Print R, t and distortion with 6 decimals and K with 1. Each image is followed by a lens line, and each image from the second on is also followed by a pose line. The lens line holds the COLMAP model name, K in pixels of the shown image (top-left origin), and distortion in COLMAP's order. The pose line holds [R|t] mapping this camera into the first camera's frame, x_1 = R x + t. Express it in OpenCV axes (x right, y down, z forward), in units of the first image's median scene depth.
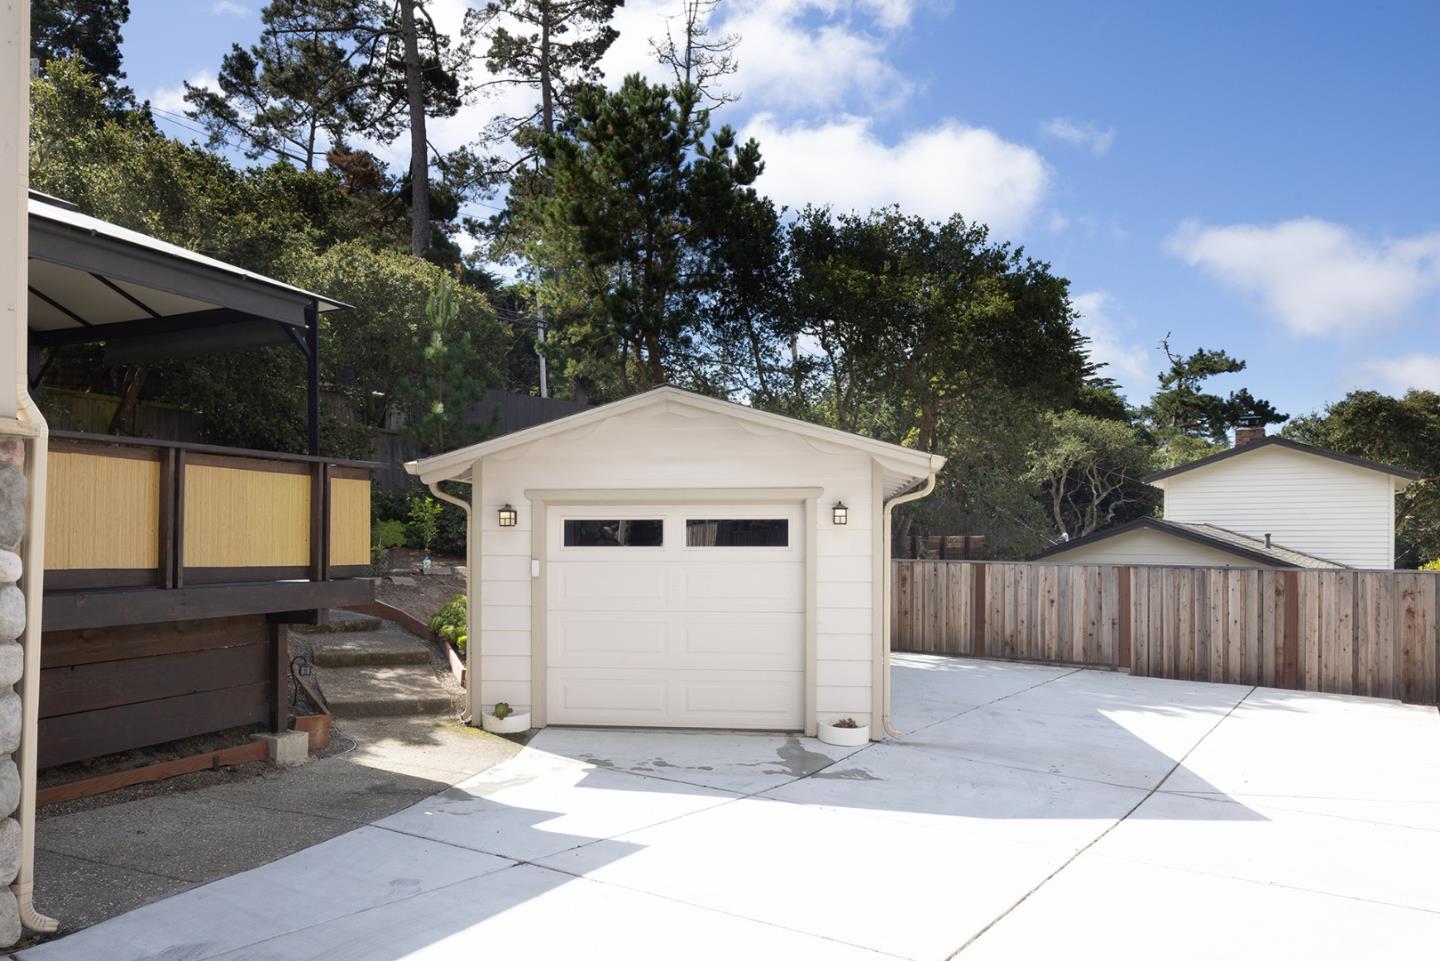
lens RADIAL K [[967.2, 0, 722.9], [0, 967.2, 529.6], [0, 0, 1]] dist [-0.003851, -0.000946]
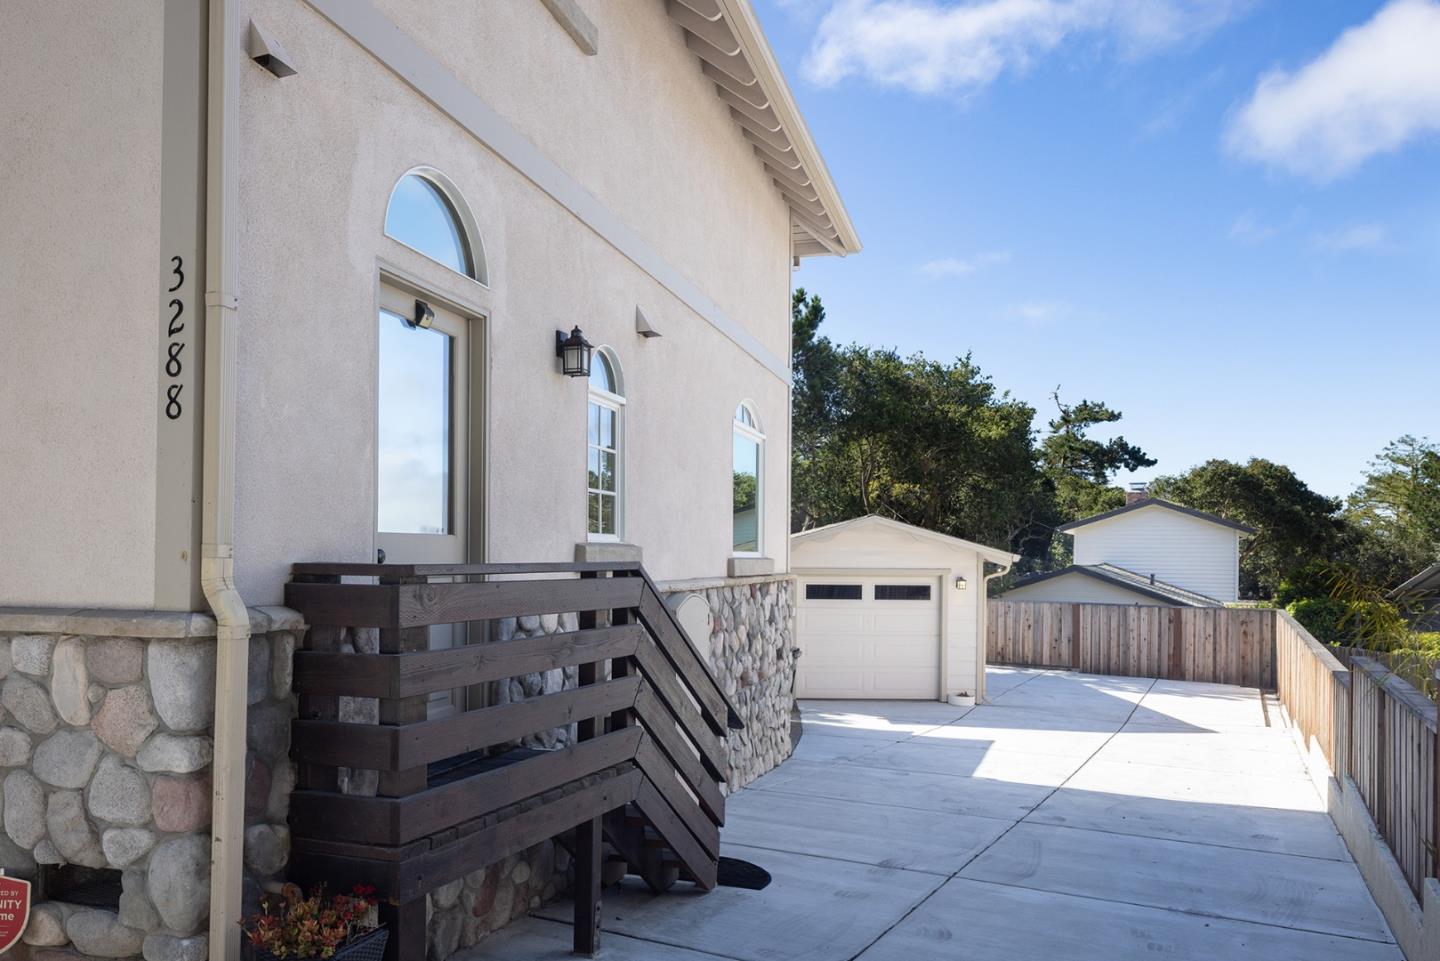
lens RADIAL K [[975.2, 0, 716.5], [0, 975.2, 550.6], [0, 0, 1]] dist [-0.003867, -0.003485]
pose [[0.993491, 0.007686, 0.113652, -0.340002], [-0.008461, 0.999944, 0.006345, -0.052814], [-0.113596, -0.007265, 0.993500, -0.496257]]
